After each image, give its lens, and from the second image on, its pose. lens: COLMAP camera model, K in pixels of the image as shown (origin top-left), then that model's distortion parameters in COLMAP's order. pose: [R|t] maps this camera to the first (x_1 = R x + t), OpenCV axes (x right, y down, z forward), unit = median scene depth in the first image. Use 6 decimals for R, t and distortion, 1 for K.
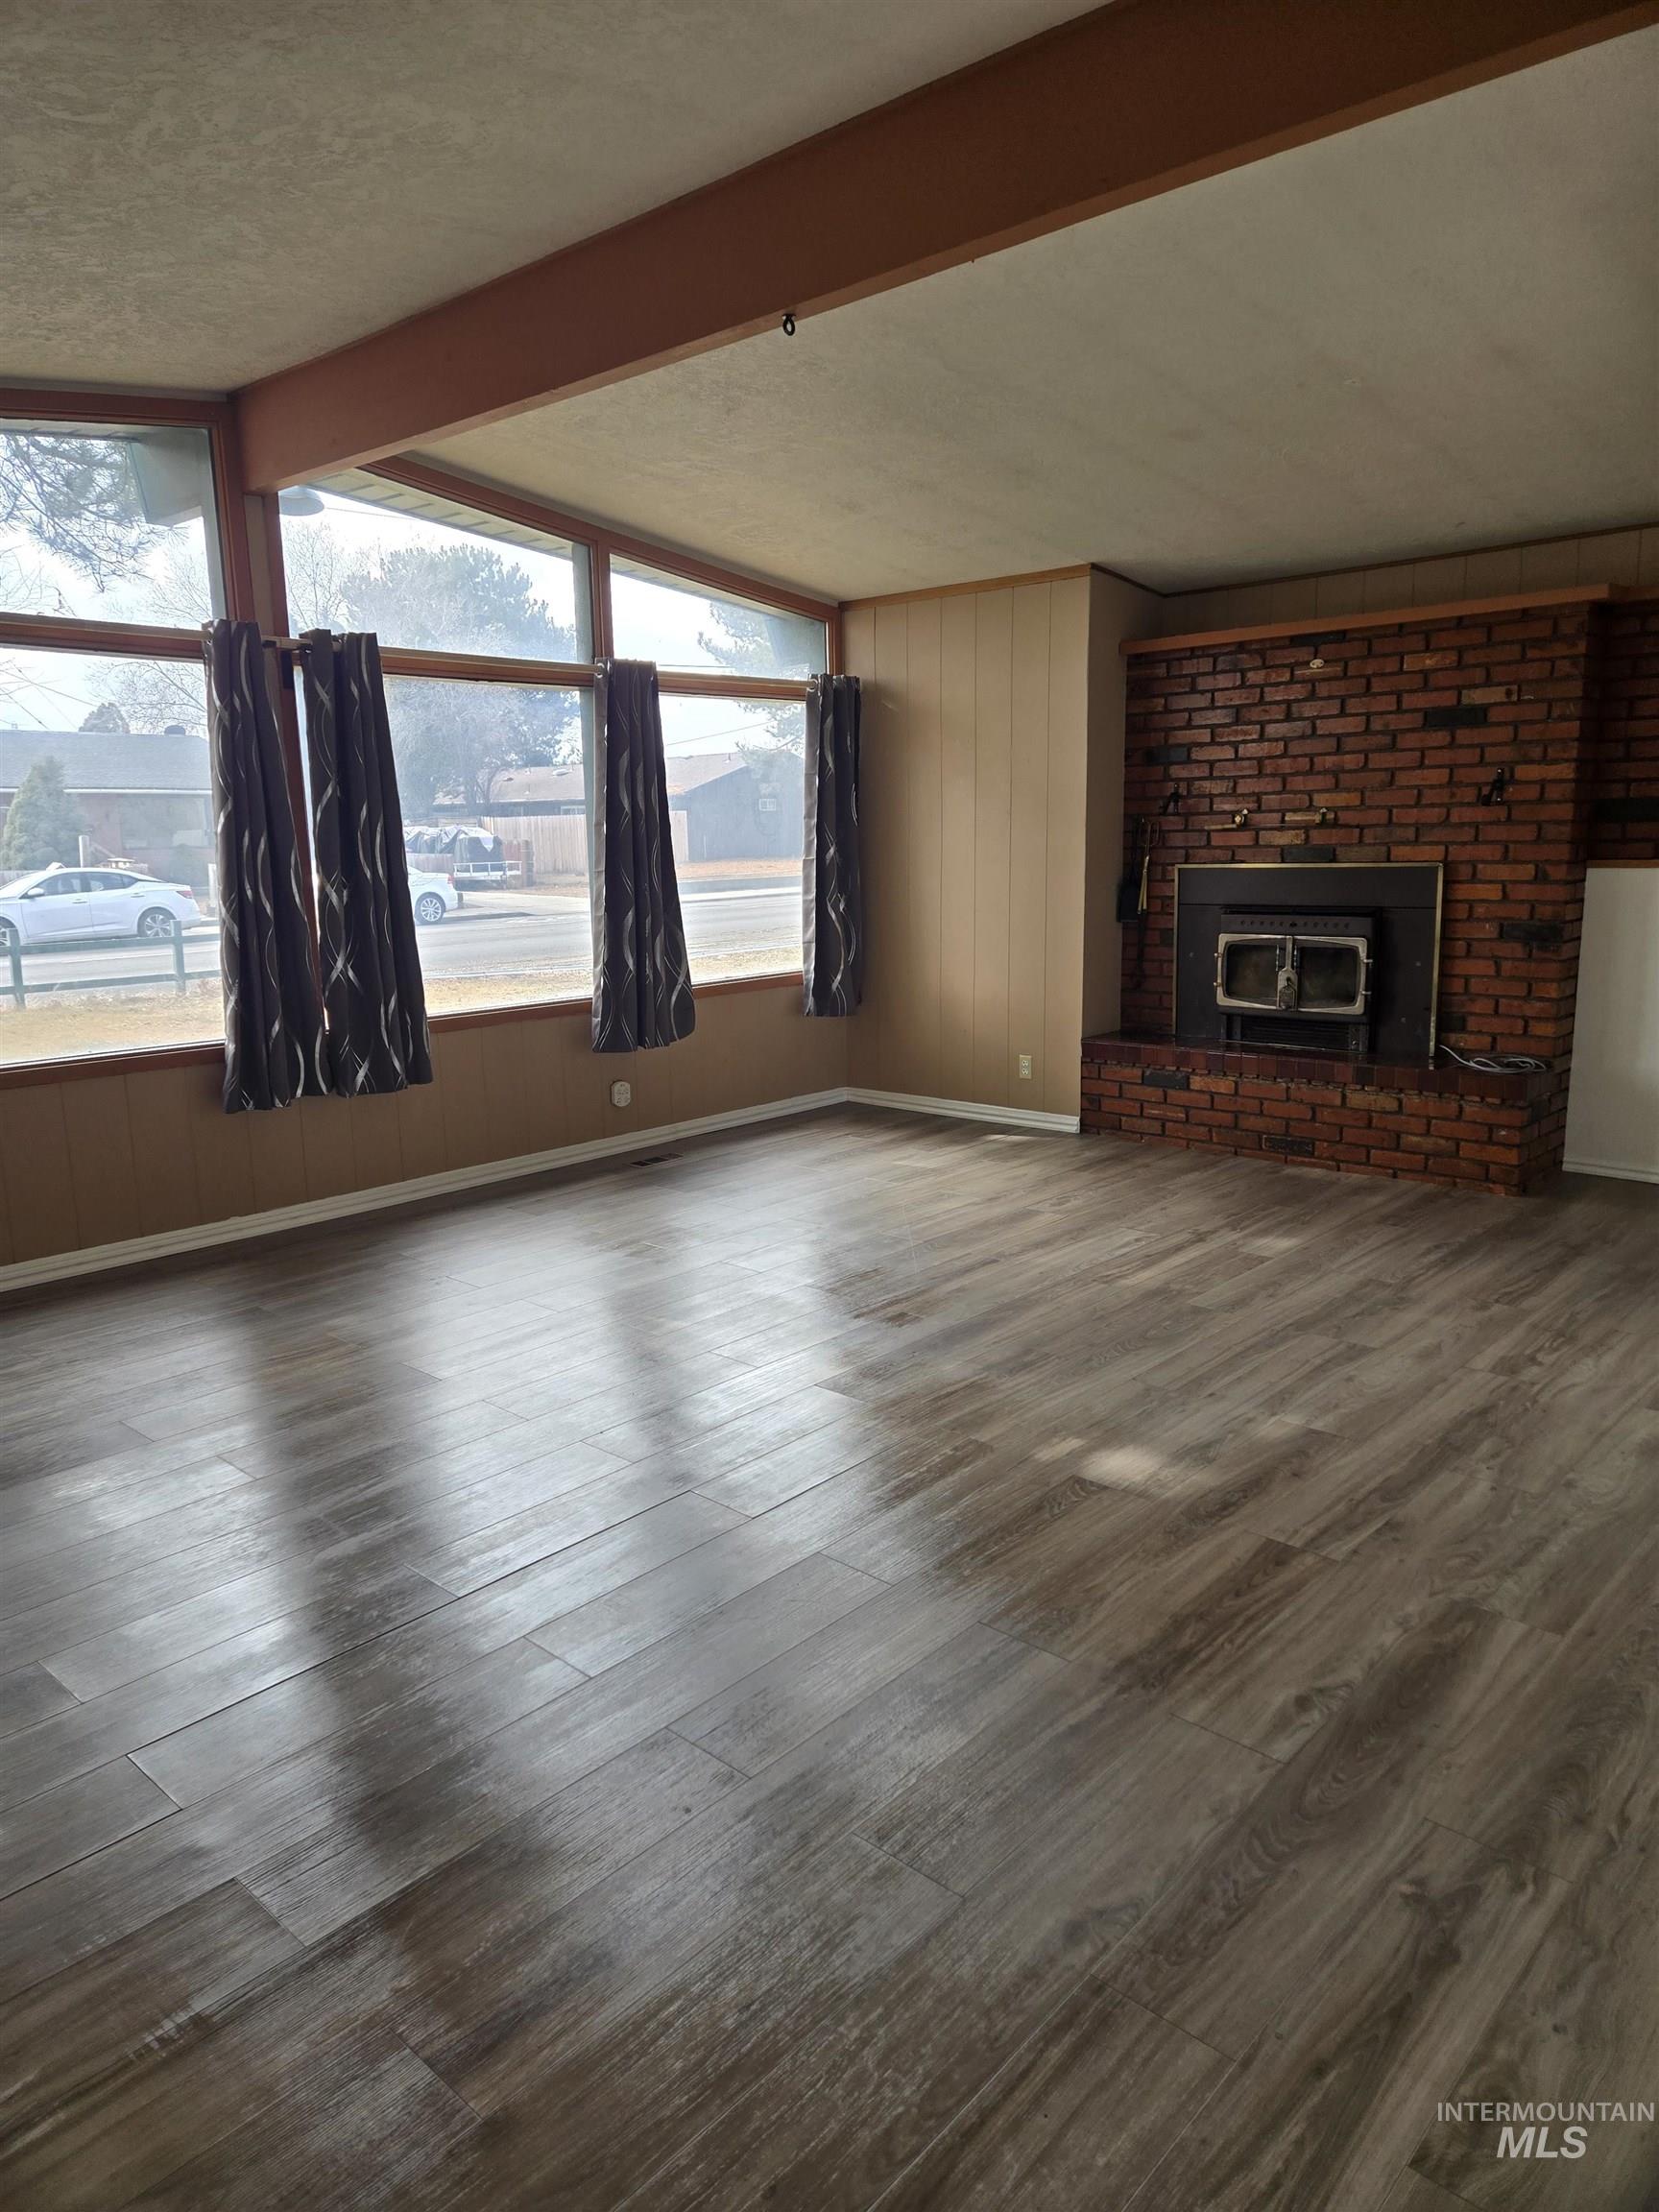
lens RADIAL K [[1490.3, 0, 822.8], [0, 1490.3, 1093.4], [0, 0, 1]] dist [0.040198, -0.002081]
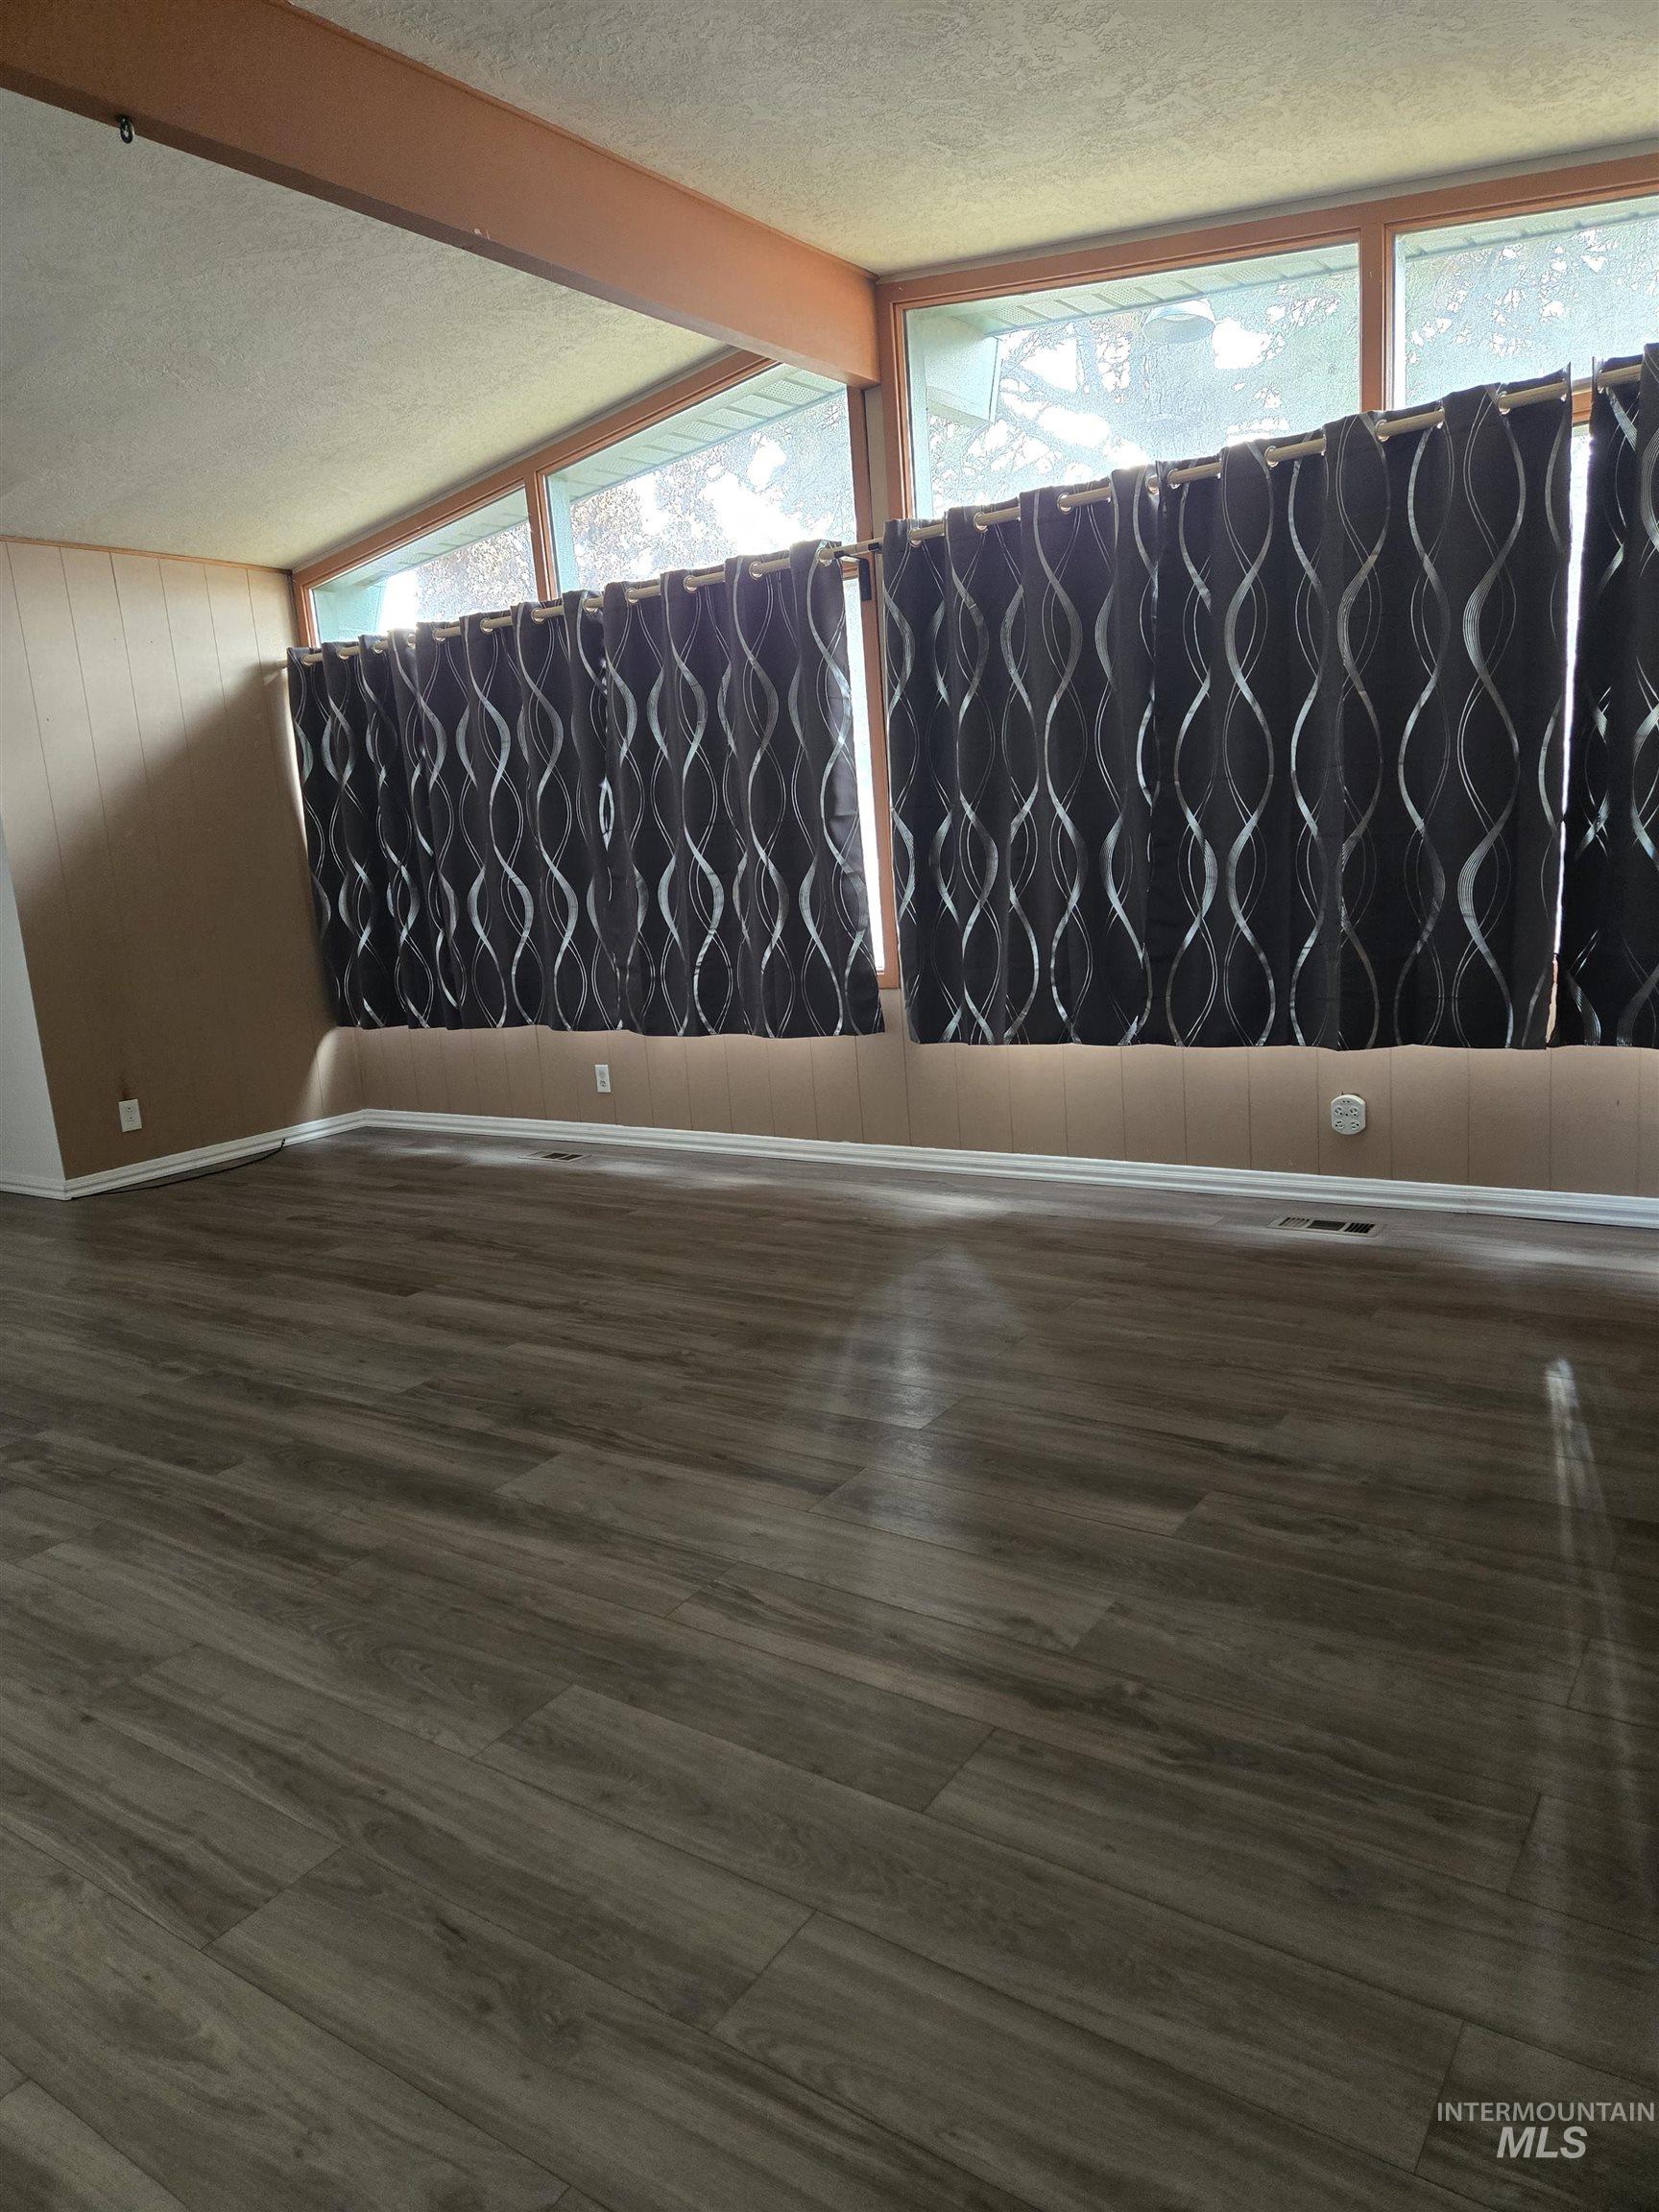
lens RADIAL K [[1490.3, 0, 823.9], [0, 1490.3, 1125.2], [0, 0, 1]] dist [0.040198, -0.002081]
pose [[0.118708, 0.206902, -0.971133, 0.695496], [-0.095635, 0.975884, 0.196224, -0.148257], [0.988313, 0.069582, 0.135632, 0.994443]]
